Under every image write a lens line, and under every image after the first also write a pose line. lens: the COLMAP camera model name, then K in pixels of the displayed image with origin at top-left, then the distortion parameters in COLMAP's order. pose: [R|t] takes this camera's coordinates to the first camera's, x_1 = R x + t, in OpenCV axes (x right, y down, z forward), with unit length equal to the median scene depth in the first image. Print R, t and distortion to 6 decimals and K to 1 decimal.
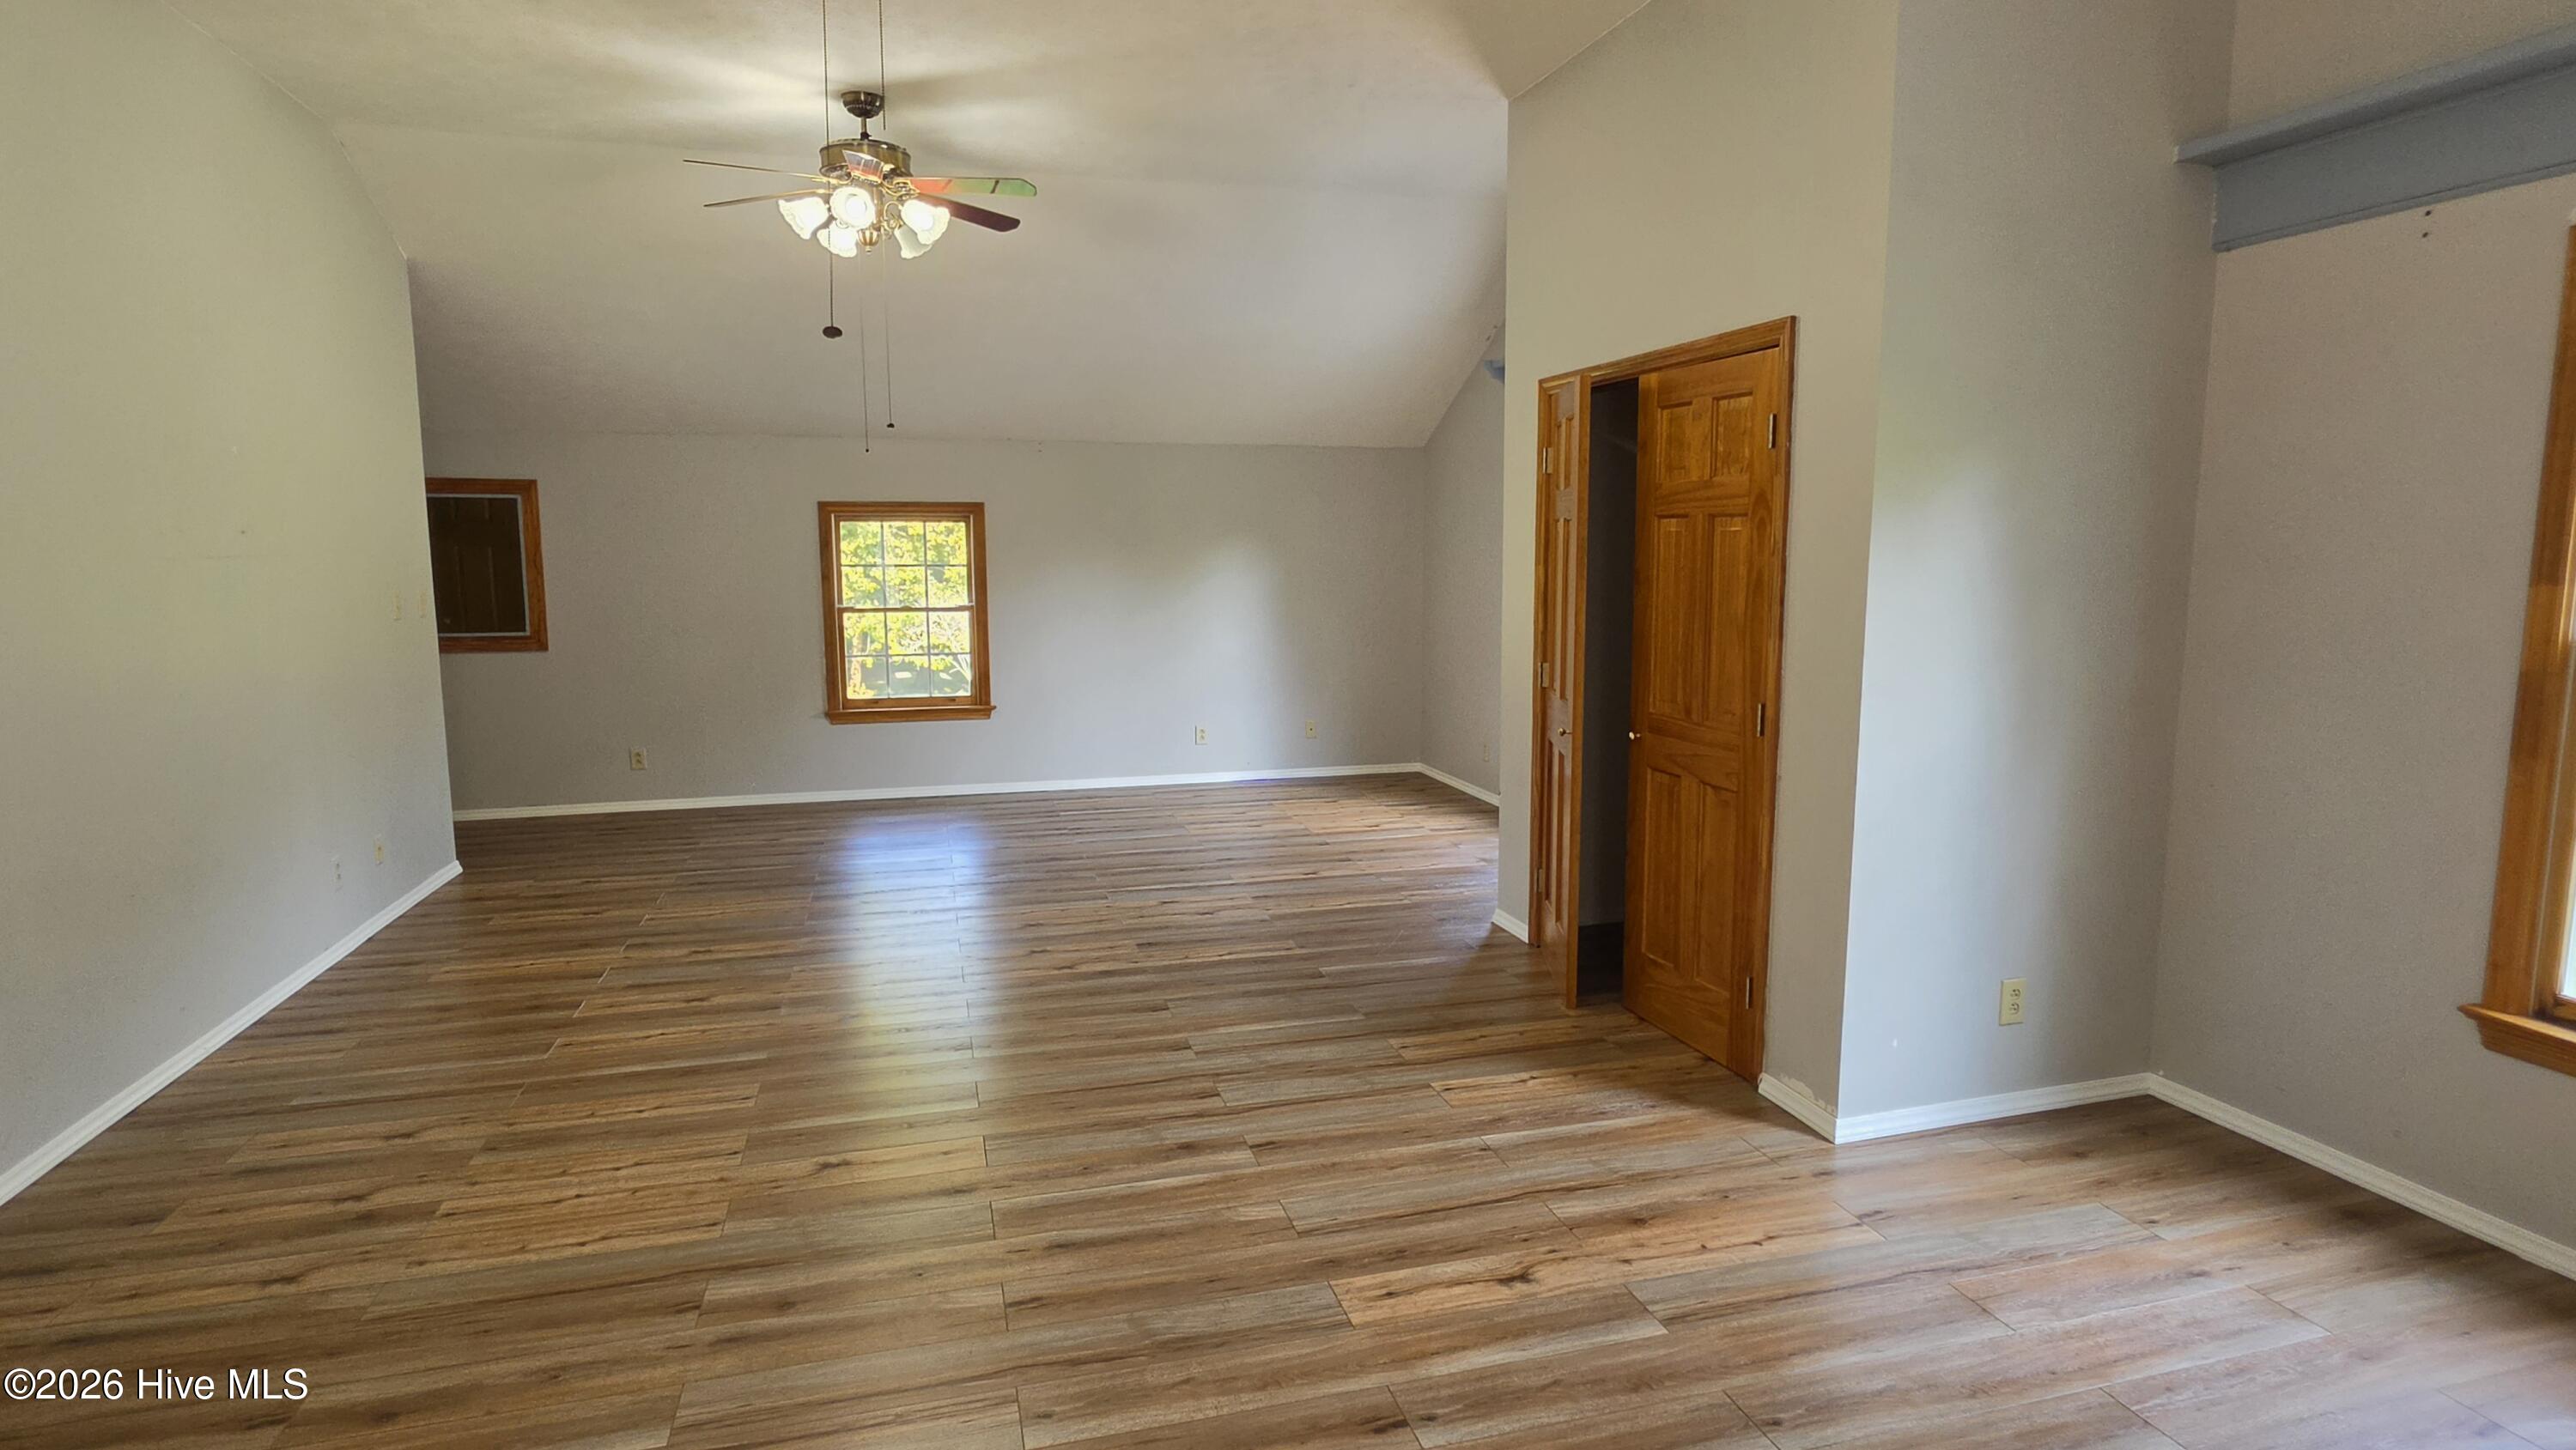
lens RADIAL K [[1344.3, 0, 1305.4], [0, 1344.3, 722.0], [0, 0, 1]] dist [-0.001083, -0.000119]
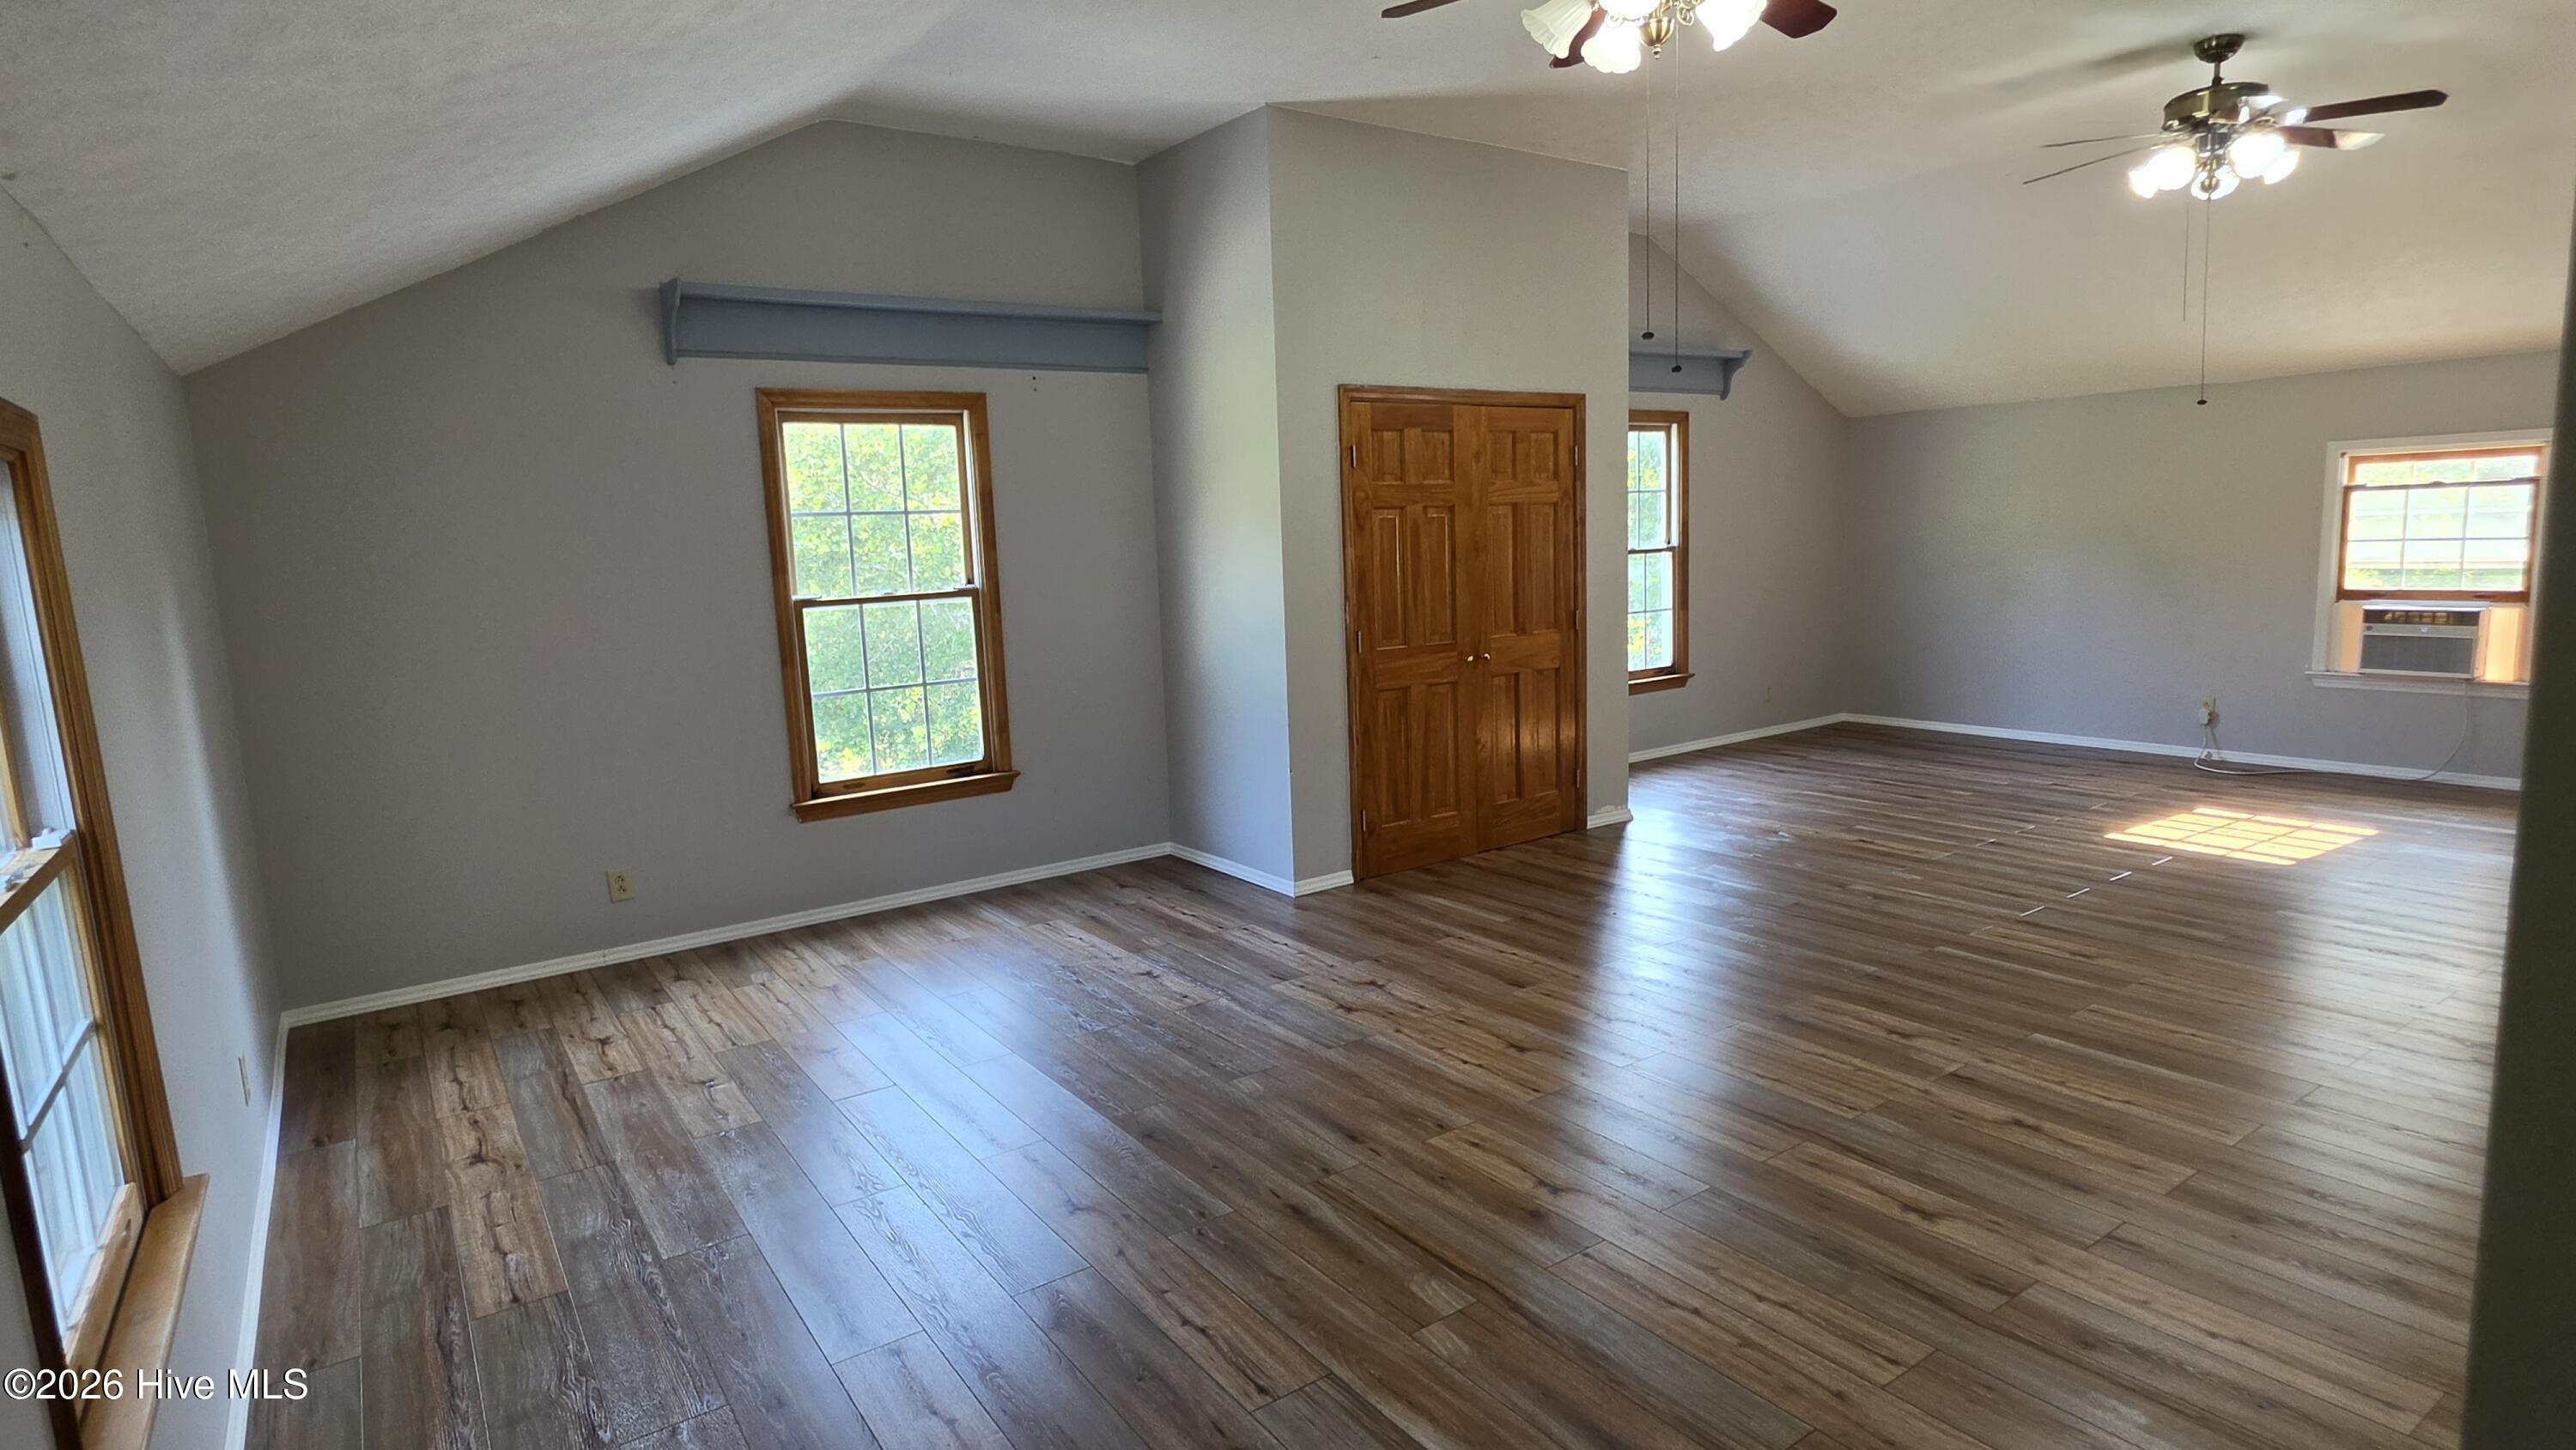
lens RADIAL K [[1351.5, 0, 1297.1], [0, 1351.5, 707.2], [0, 0, 1]] dist [-0.002545, -0.000611]
pose [[-0.328020, -0.114483, 0.937708, -1.131532], [0.160590, 0.971424, 0.174776, -0.240305], [-0.930921, 0.207917, -0.300262, 1.765702]]
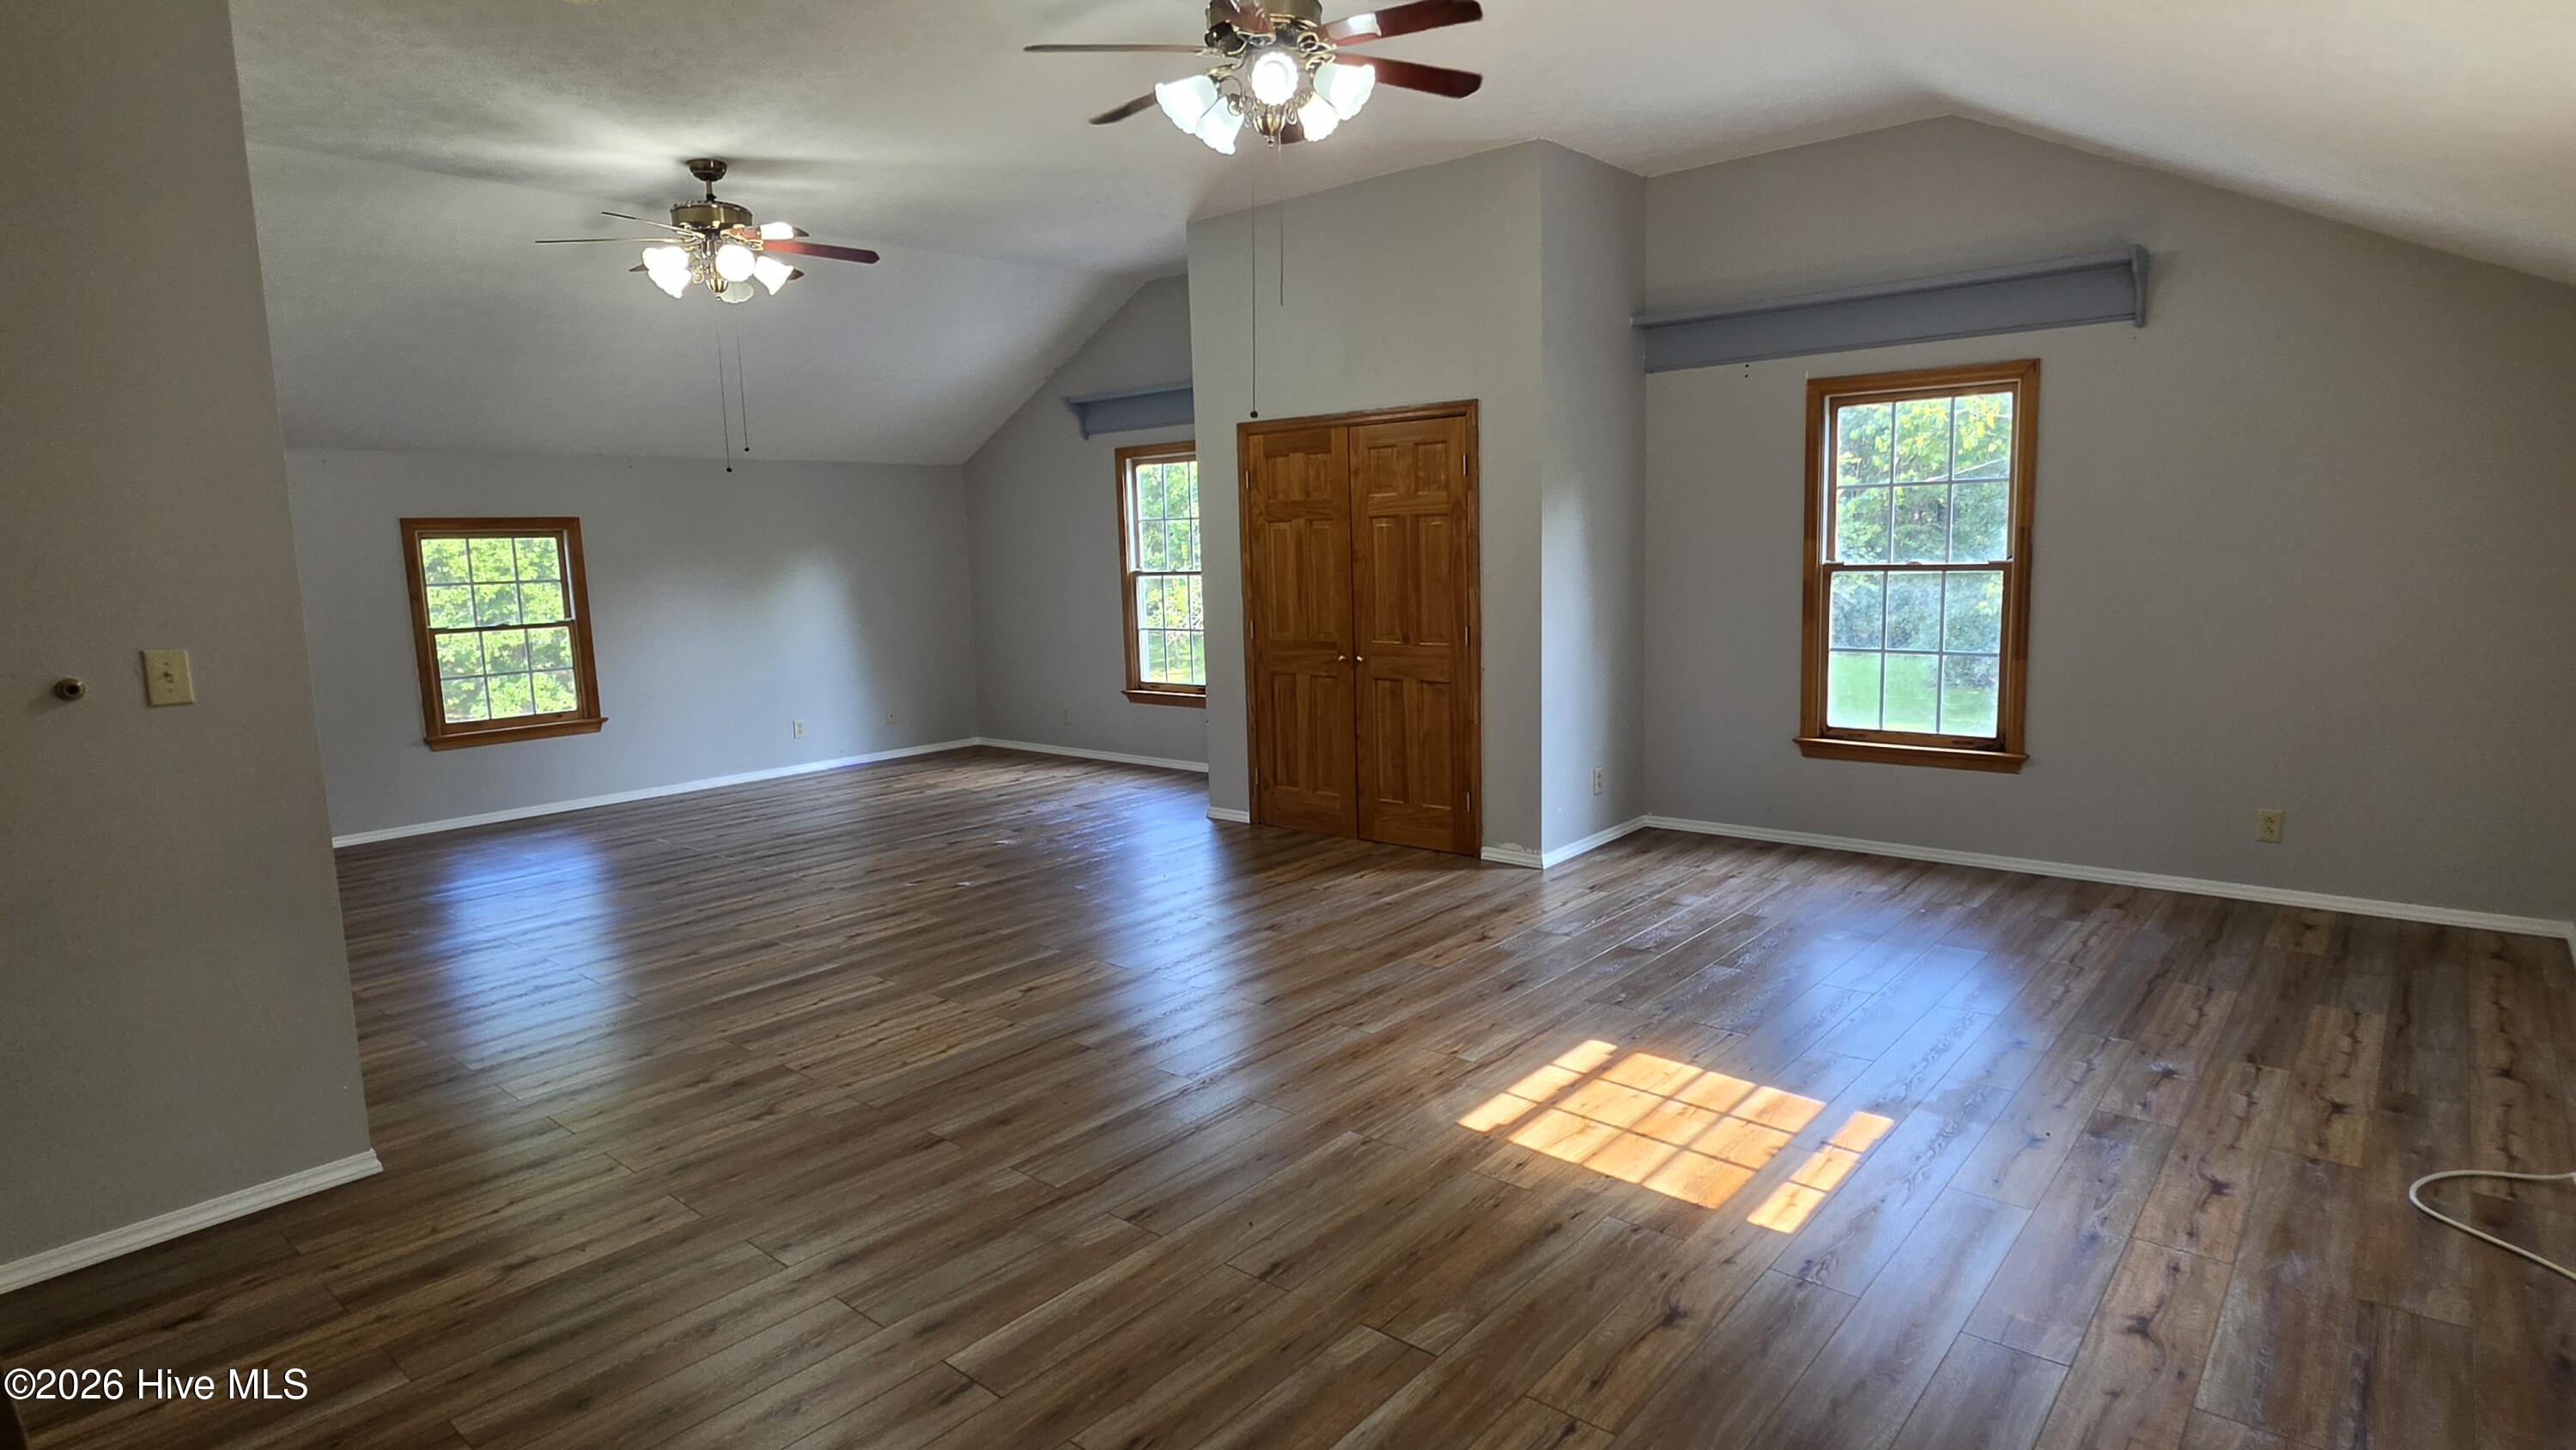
lens RADIAL K [[1344.3, 0, 1305.4], [0, 1344.3, 722.0], [0, 0, 1]] dist [-0.001083, -0.000119]
pose [[0.834106, -0.097698, 0.542884, -0.702694], [0.100736, 0.994618, 0.024219, 0.041160], [-0.542328, 0.034487, 0.839458, -0.278852]]
